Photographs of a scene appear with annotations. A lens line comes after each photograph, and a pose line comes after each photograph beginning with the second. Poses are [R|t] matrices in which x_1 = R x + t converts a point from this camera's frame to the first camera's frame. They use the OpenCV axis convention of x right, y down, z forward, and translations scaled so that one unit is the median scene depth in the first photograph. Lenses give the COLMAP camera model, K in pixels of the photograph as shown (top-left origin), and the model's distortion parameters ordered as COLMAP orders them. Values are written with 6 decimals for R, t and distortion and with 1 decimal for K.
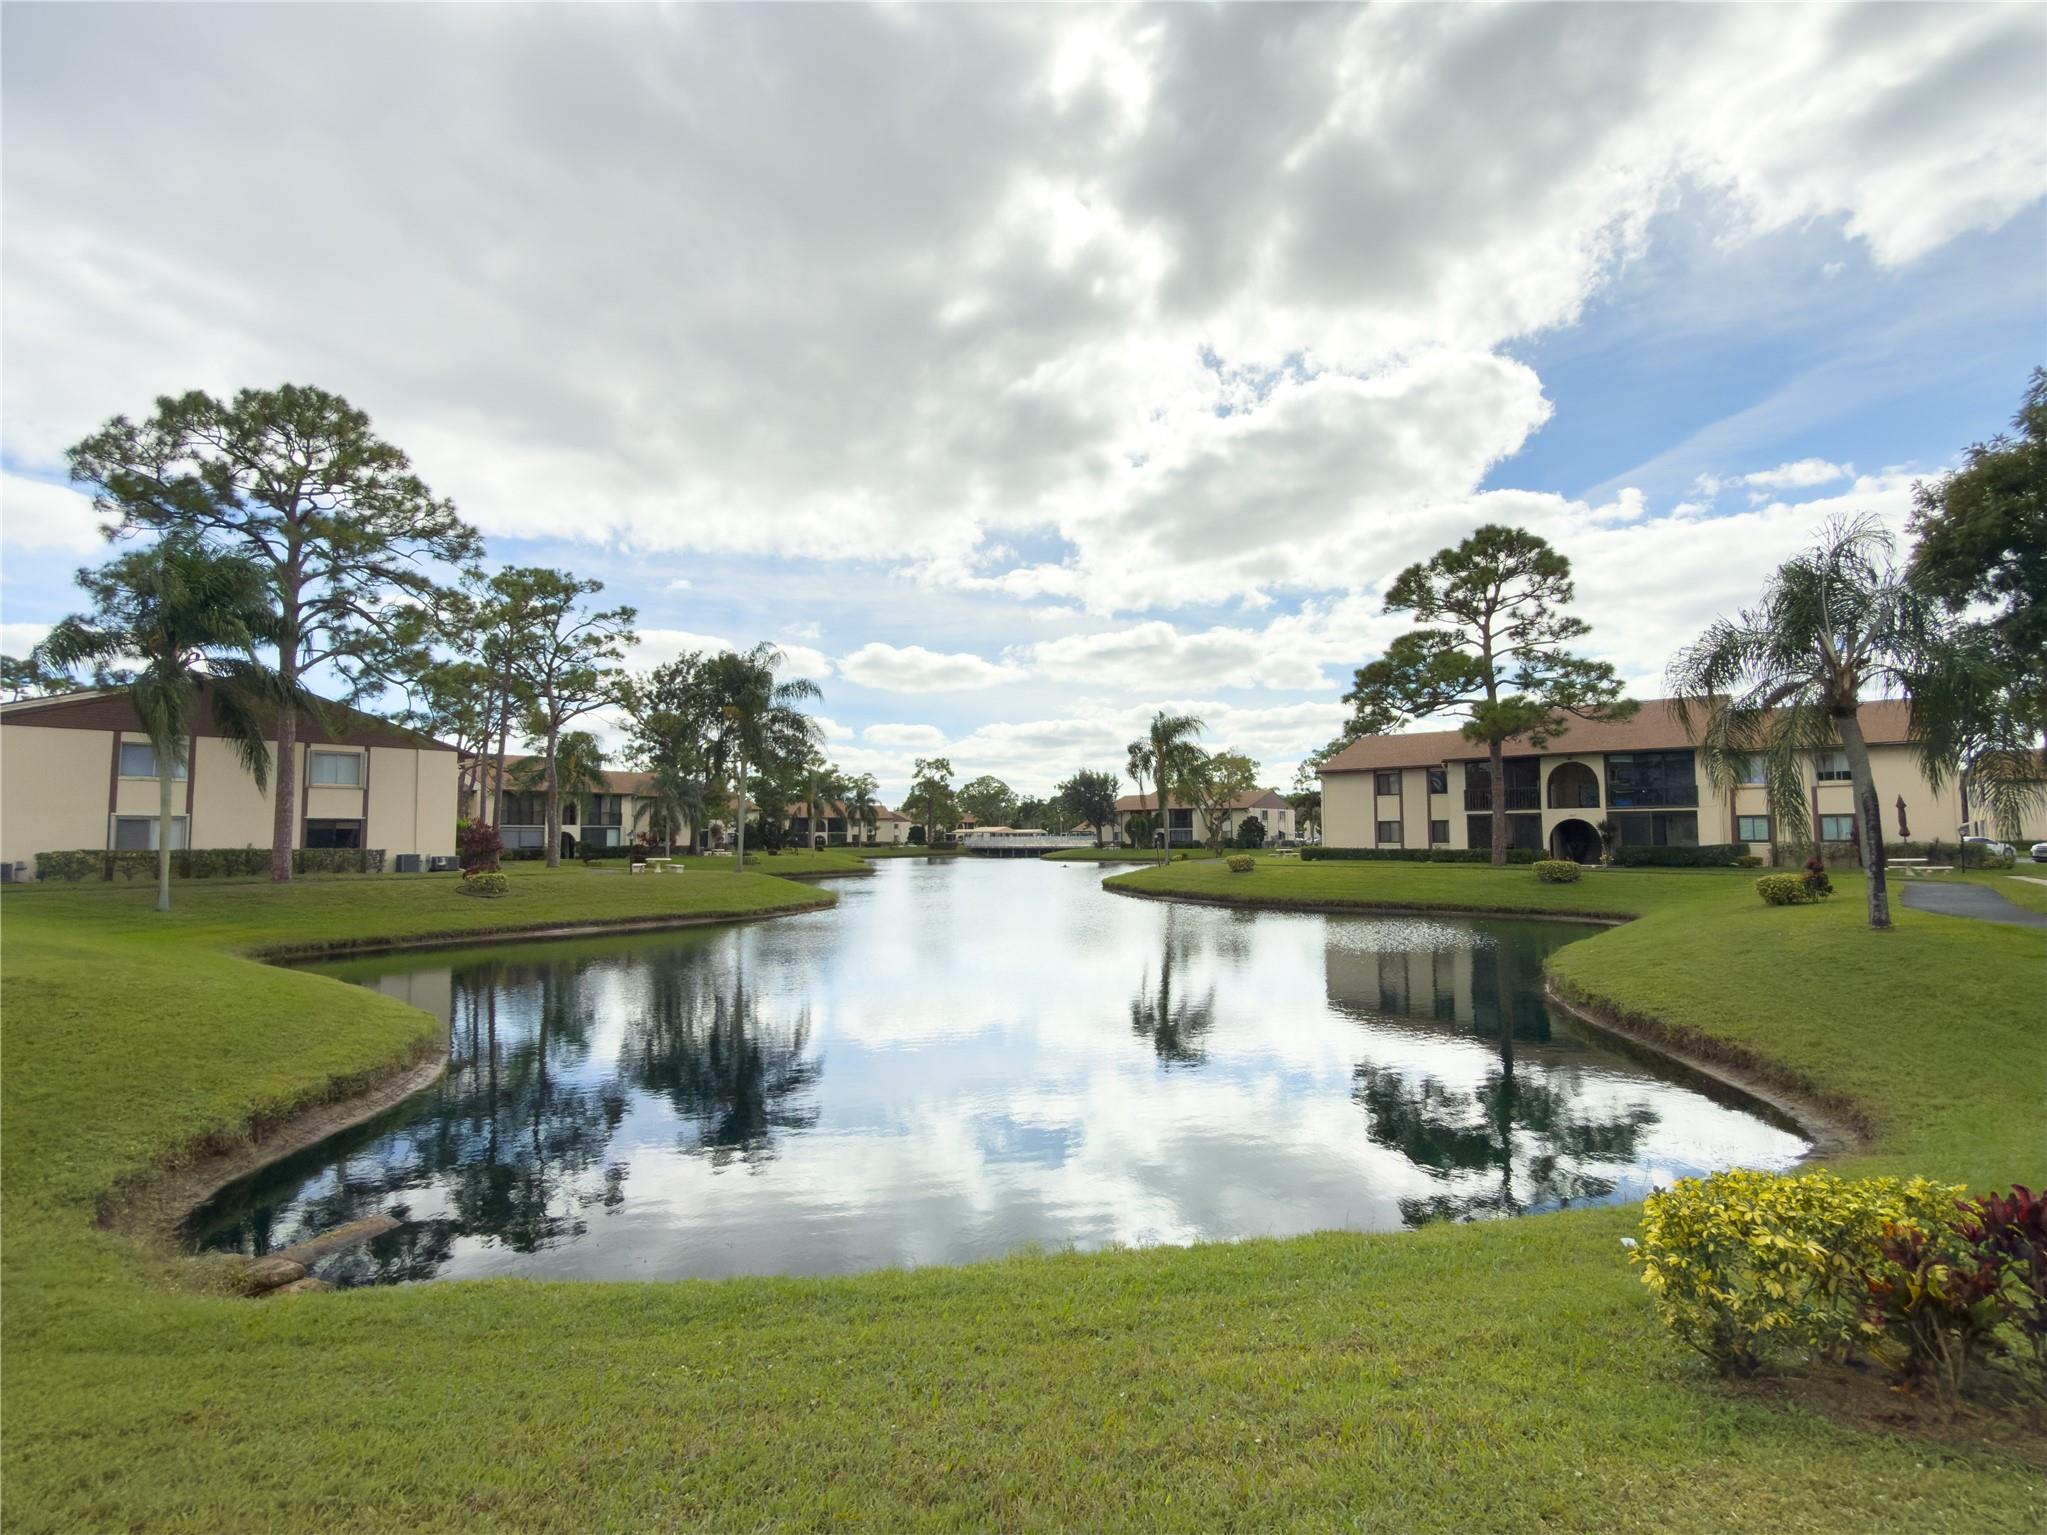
lens RADIAL K [[944.1, 0, 1023.5], [0, 944.1, 767.5], [0, 0, 1]] dist [-0.000522, -0.000065]
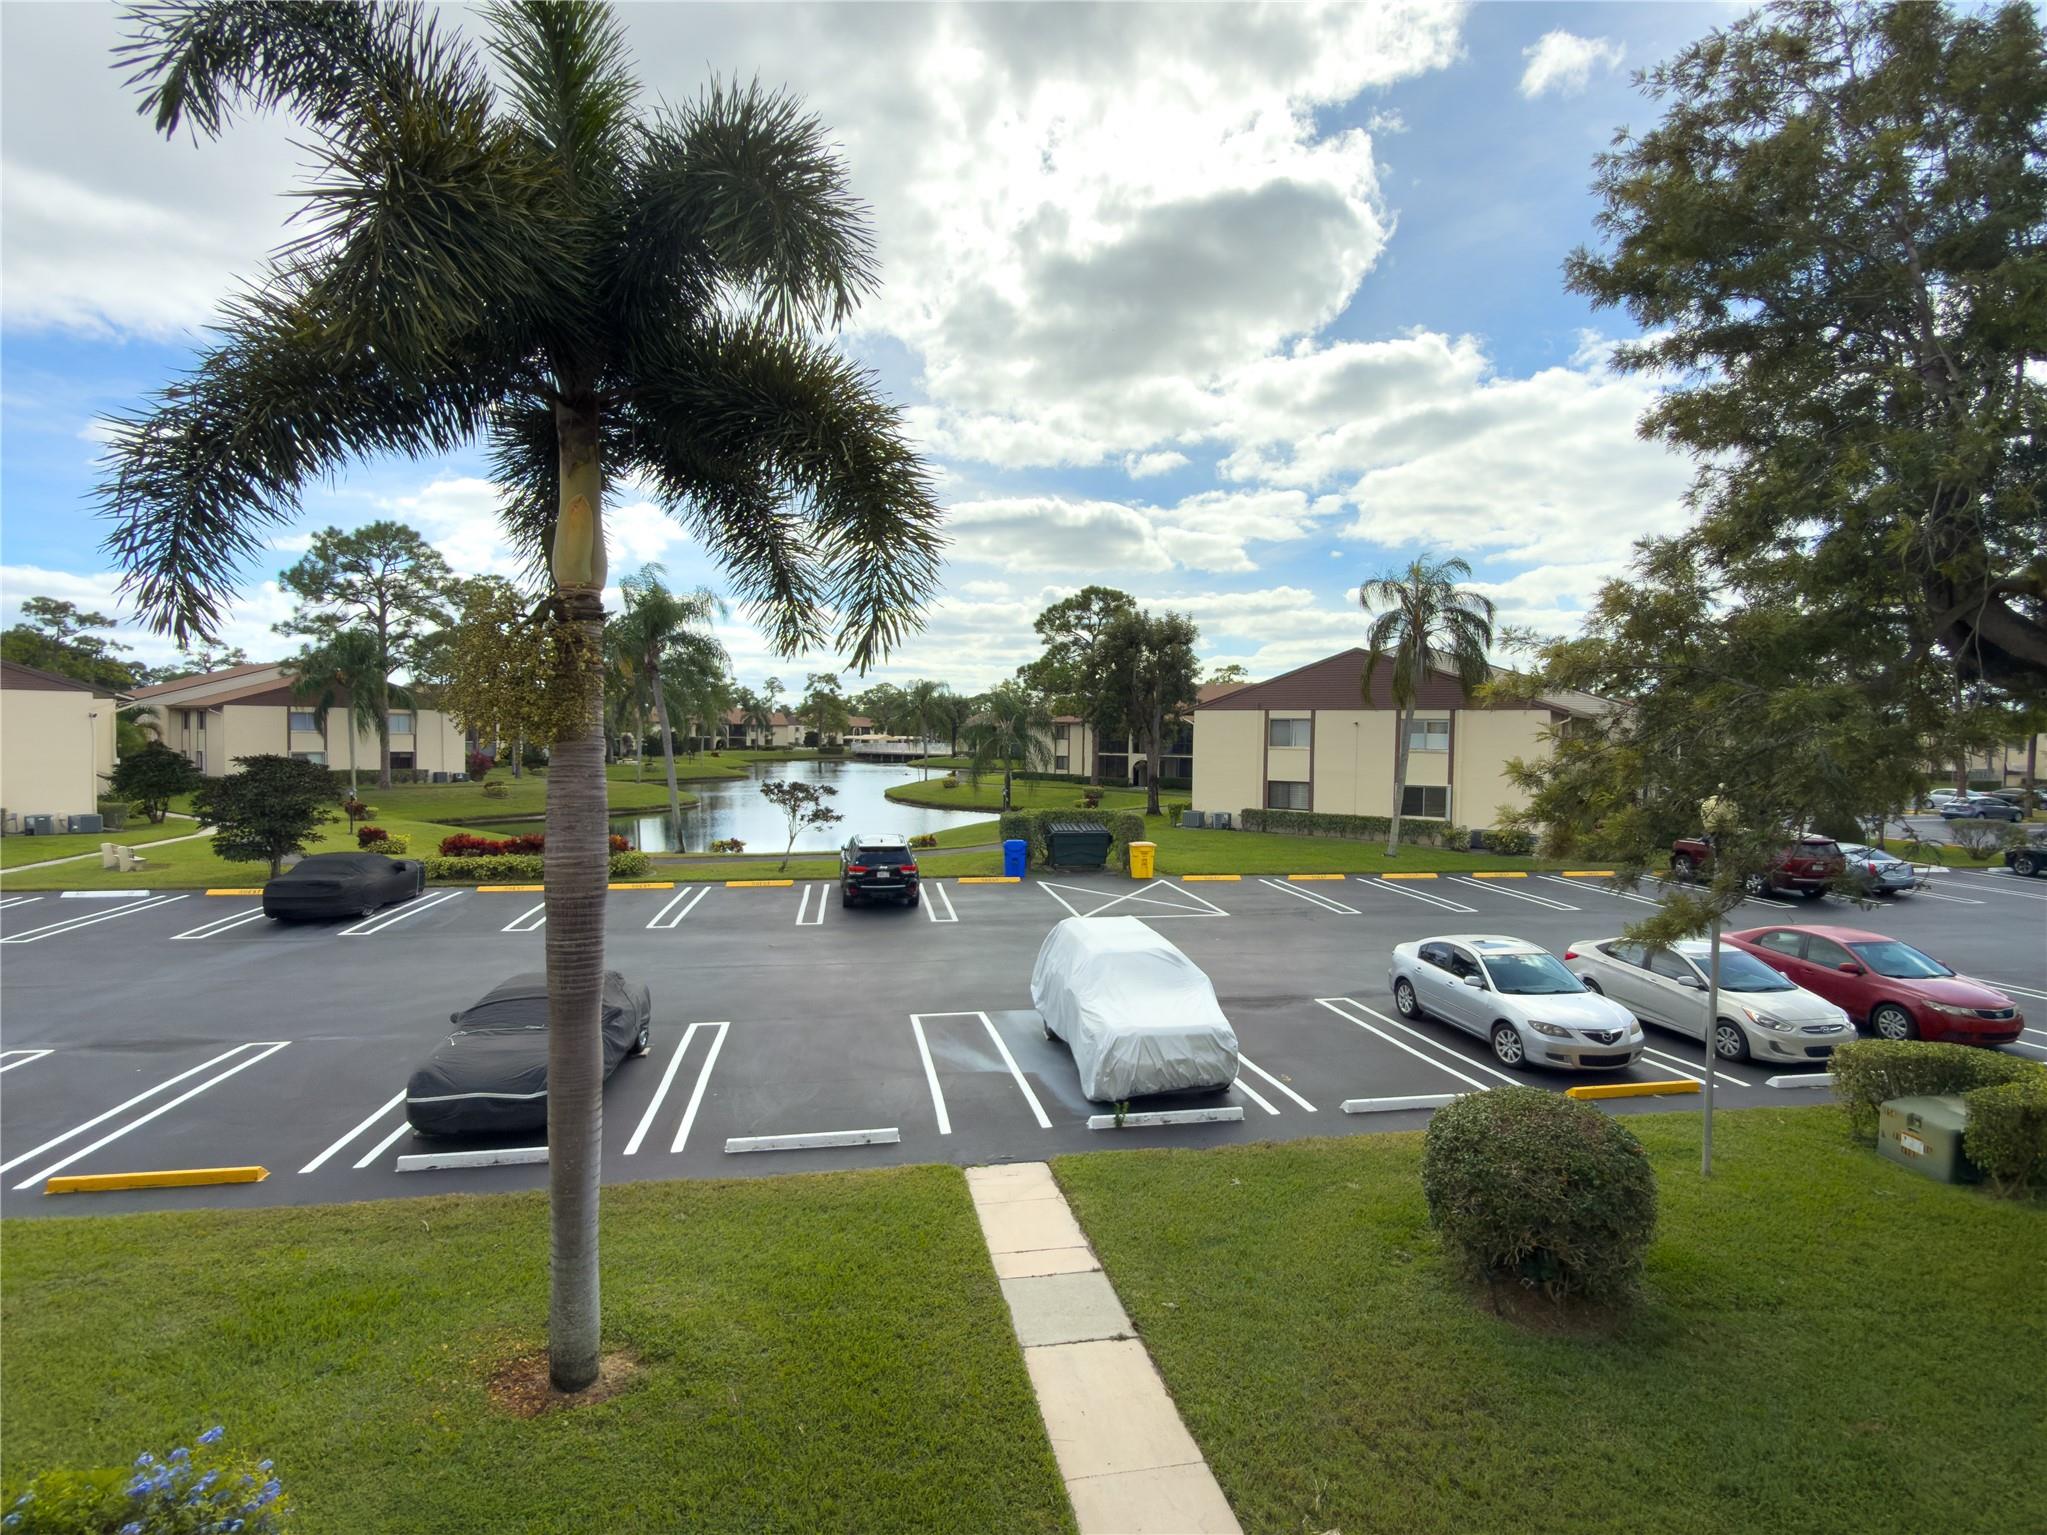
lens RADIAL K [[1012.6, 0, 1023.5], [0, 1012.6, 767.5], [0, 0, 1]] dist [0.000446, 0.000052]
pose [[0.998385, 0.017549, 0.054038, 0.089667], [-0.023470, 0.993547, 0.110963, -0.041852], [-0.051742, -0.112052, 0.992354, -0.254905]]
